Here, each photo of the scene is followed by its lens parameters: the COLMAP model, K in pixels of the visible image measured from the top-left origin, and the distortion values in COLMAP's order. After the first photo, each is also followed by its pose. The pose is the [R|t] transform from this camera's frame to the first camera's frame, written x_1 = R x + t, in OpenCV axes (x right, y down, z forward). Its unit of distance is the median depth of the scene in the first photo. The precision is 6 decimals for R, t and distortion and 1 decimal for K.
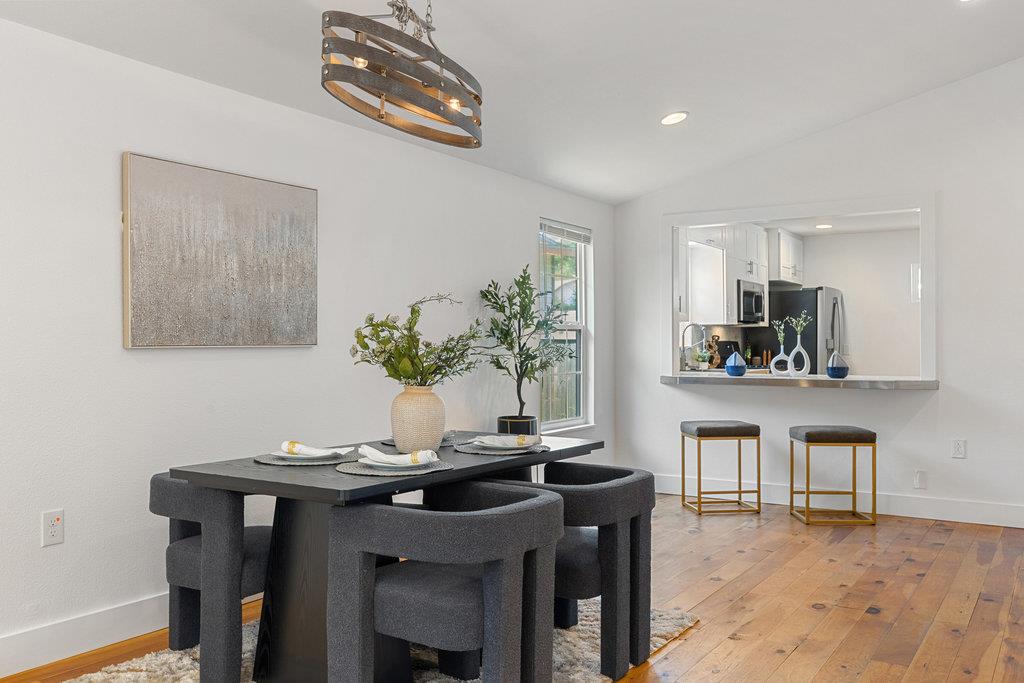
lens RADIAL K [[904.4, 0, 511.6], [0, 904.4, 346.6], [0, 0, 1]] dist [0.033054, -0.000763]
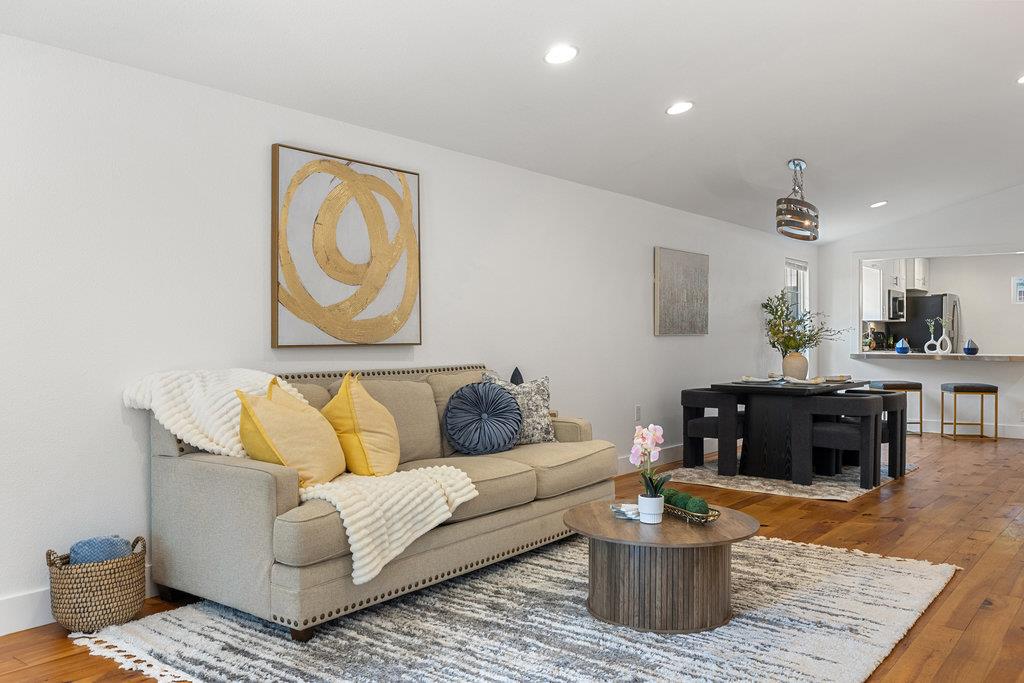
lens RADIAL K [[857.1, 0, 512.5], [0, 857.1, 338.0], [0, 0, 1]] dist [0.003593, 0.000779]
pose [[0.995436, 0.002991, -0.095385, -0.339873], [-0.002722, 0.999992, 0.002942, 0.002056], [0.095393, -0.002669, 0.995436, -0.663714]]
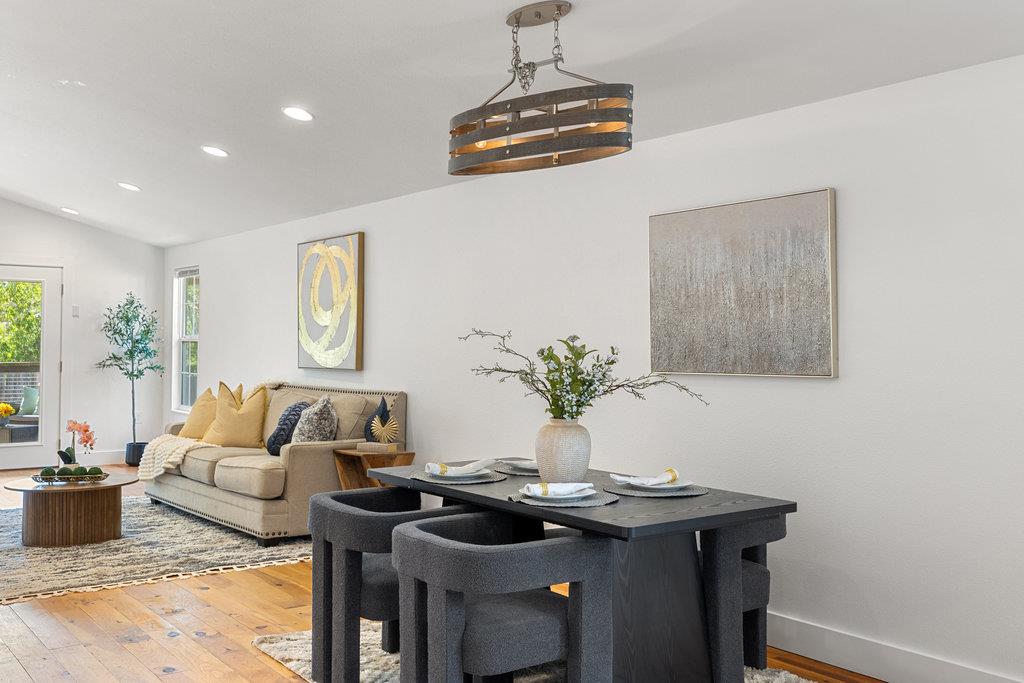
lens RADIAL K [[1014.1, 0, 512.3], [0, 1014.1, 339.7], [0, 0, 1]] dist [-0.005874, 0.000000]
pose [[-0.362027, -0.003900, -0.932160, 0.553679], [-0.004252, 0.999988, -0.002533, -0.023166], [0.932158, 0.003046, -0.362039, 0.783016]]
